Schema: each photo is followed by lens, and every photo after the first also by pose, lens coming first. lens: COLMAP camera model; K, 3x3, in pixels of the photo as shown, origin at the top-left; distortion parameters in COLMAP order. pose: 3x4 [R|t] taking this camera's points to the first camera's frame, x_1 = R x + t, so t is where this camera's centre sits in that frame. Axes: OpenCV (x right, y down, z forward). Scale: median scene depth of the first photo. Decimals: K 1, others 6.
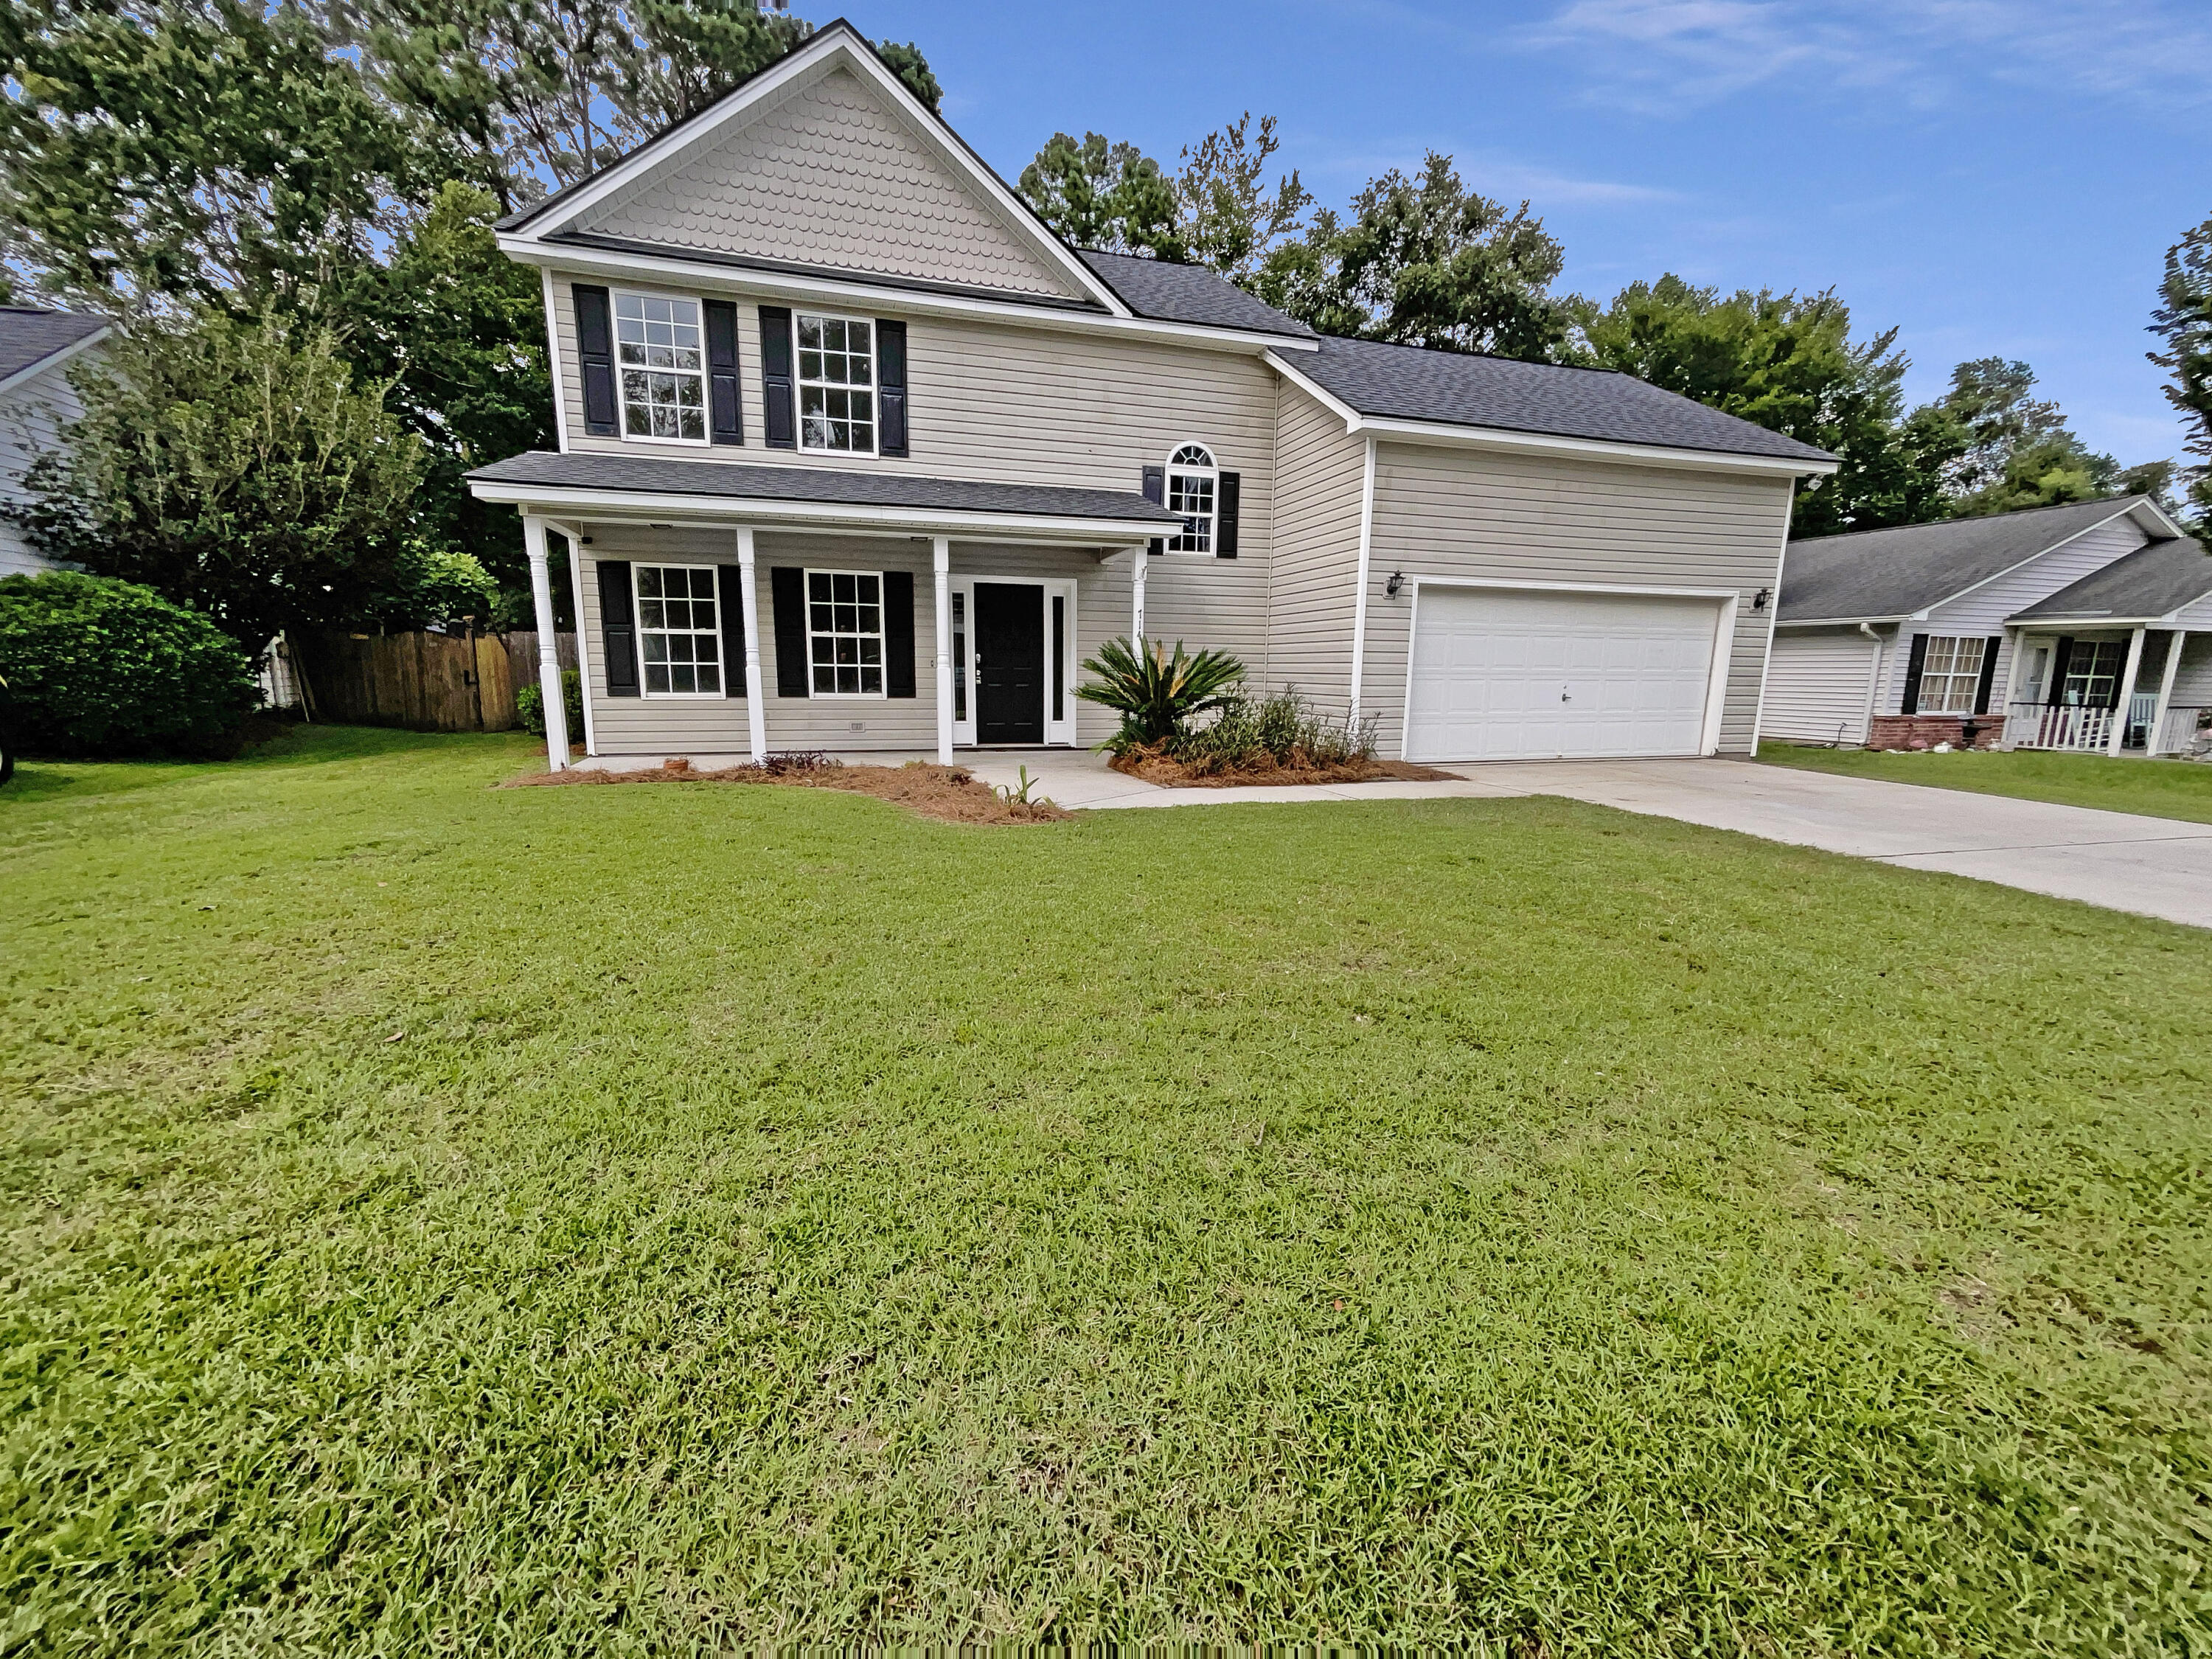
lens RADIAL K [[896.1, 0, 1107.6], [0, 896.1, 832.7], [0, 0, 1]] dist [-0.007613, -0.000322]
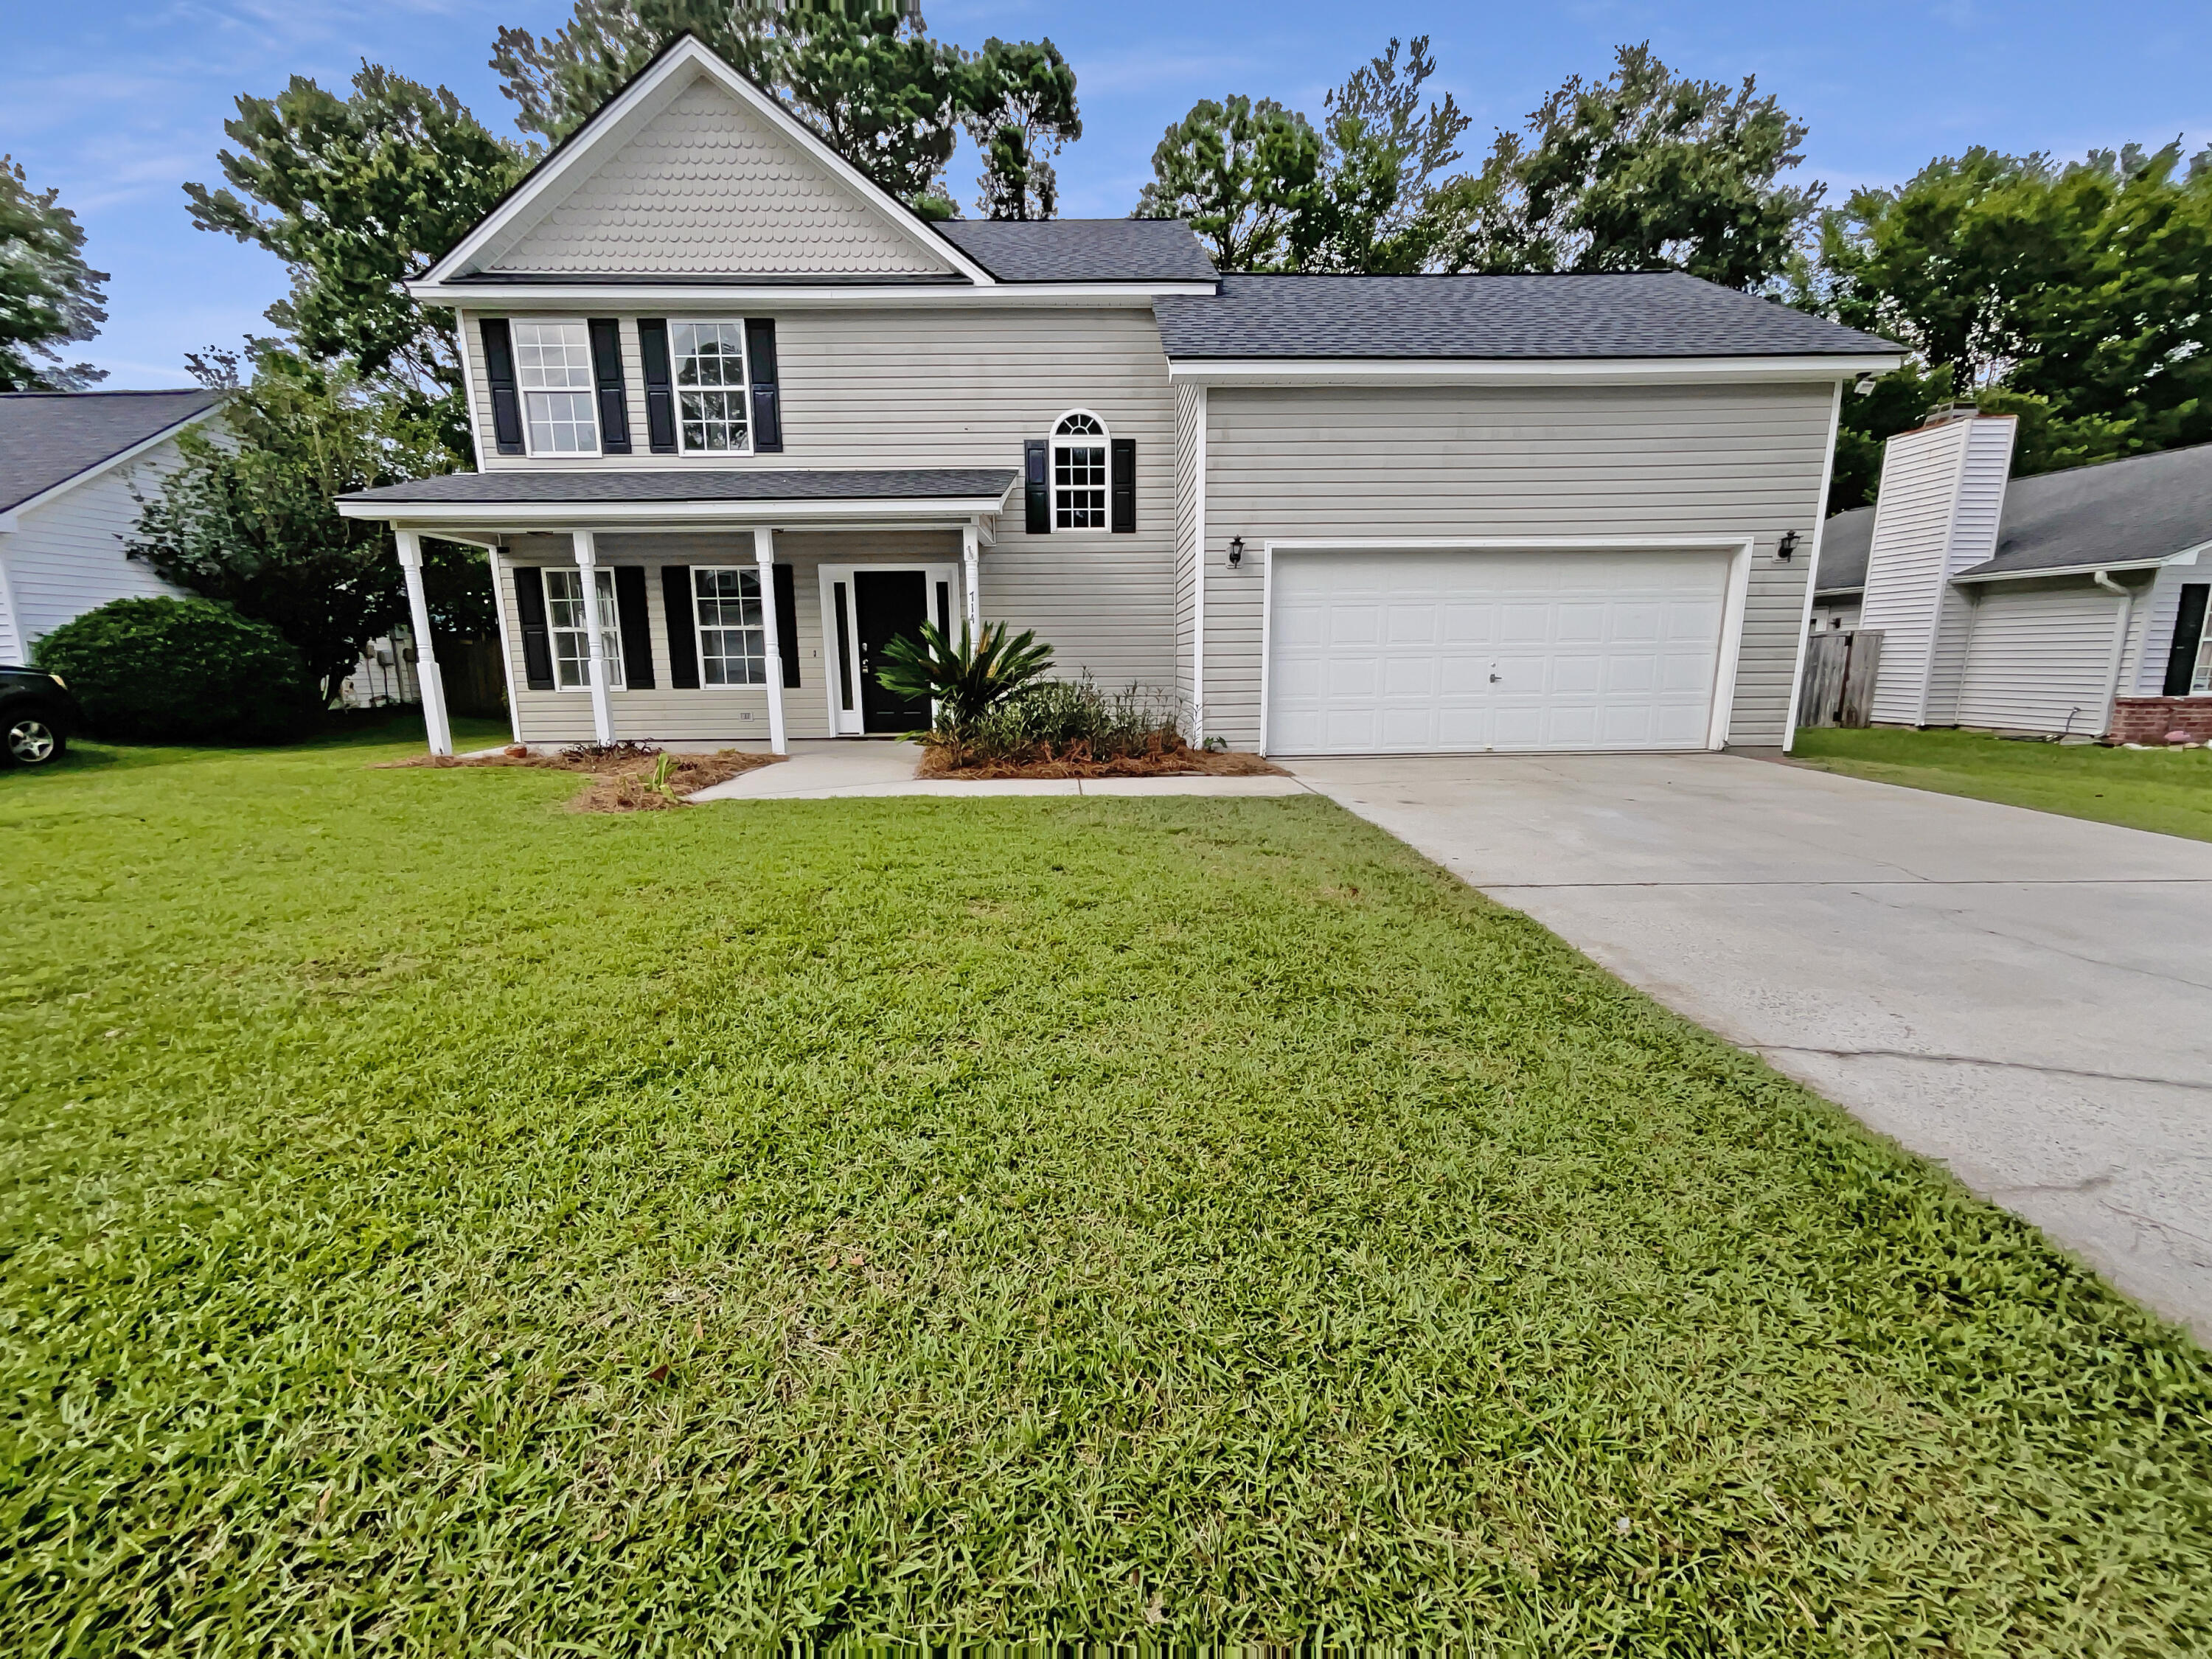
lens RADIAL K [[896.1, 0, 1104.7], [0, 896.1, 833.1], [0, 0, 1]] dist [-0.007613, -0.000322]
pose [[0.963408, 0.031882, -0.266137, 0.391961], [-0.028608, 0.999460, 0.016169, -0.010818], [0.266508, -0.007964, 0.963800, 0.105269]]
